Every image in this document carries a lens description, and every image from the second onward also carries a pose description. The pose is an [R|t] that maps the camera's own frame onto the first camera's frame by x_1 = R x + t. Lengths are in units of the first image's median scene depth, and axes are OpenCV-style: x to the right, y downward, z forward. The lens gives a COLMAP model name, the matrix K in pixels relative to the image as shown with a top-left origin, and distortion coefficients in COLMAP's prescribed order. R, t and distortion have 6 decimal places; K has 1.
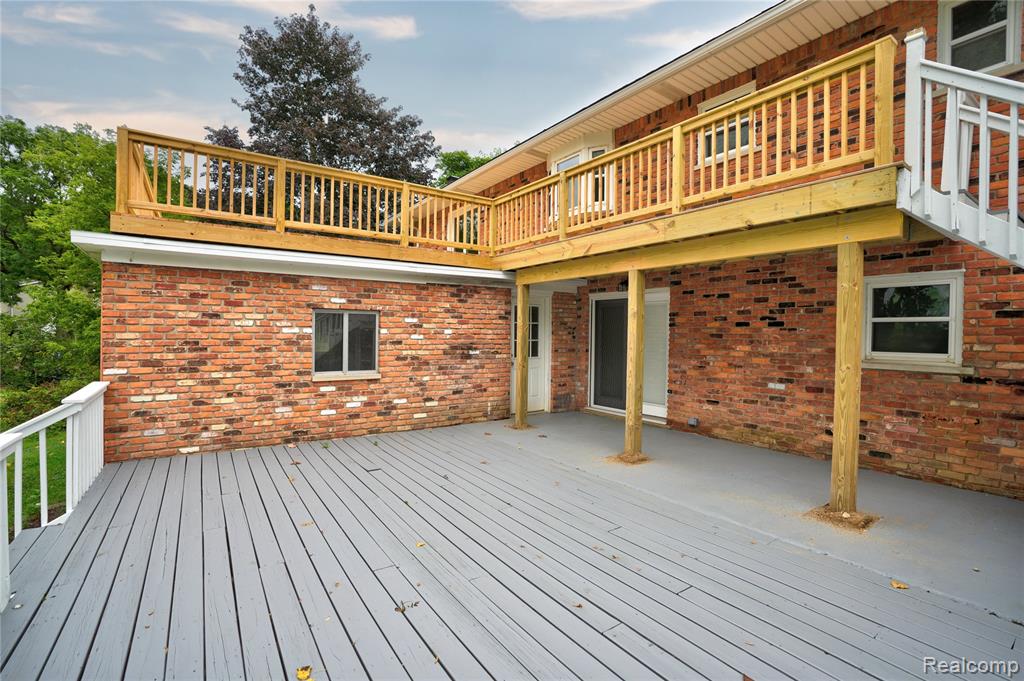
lens RADIAL K [[464.9, 0, 508.1], [0, 464.9, 336.8], [0, 0, 1]] dist [-0.024174, 0.004723]
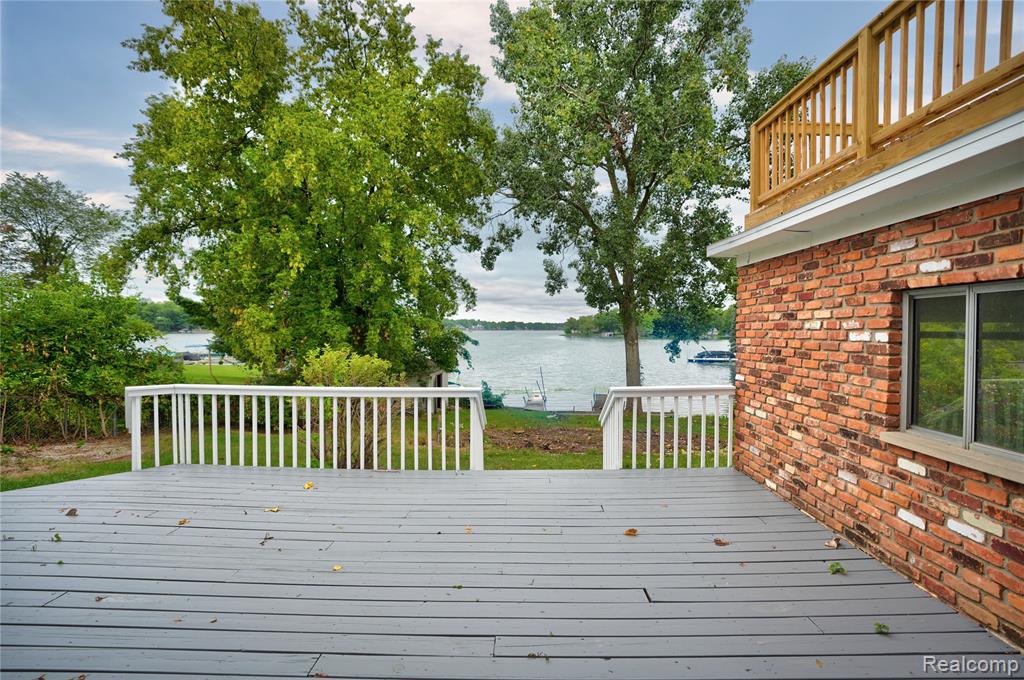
lens RADIAL K [[464.9, 0, 517.9], [0, 464.9, 338.8], [0, 0, 1]] dist [-0.024174, 0.004723]
pose [[-0.551924, 0.006869, -0.833866, 0.205636], [-0.013213, 0.999768, 0.016981, -0.015607], [0.833790, 0.020390, -0.551706, 0.994407]]
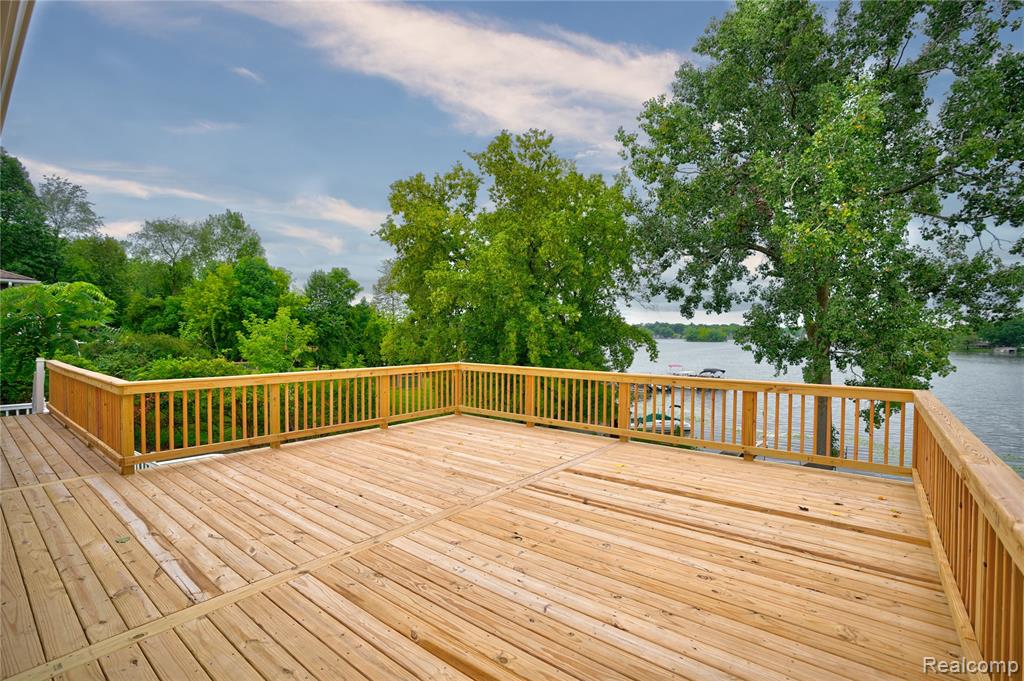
lens RADIAL K [[464.9, 0, 517.3], [0, 464.9, 338.7], [0, 0, 1]] dist [-0.024174, 0.004723]
pose [[-0.950609, -0.013418, -0.310100, -0.502563], [-0.017554, 0.999790, 0.010550, -0.517724], [0.309893, 0.015473, -0.950646, 2.409124]]
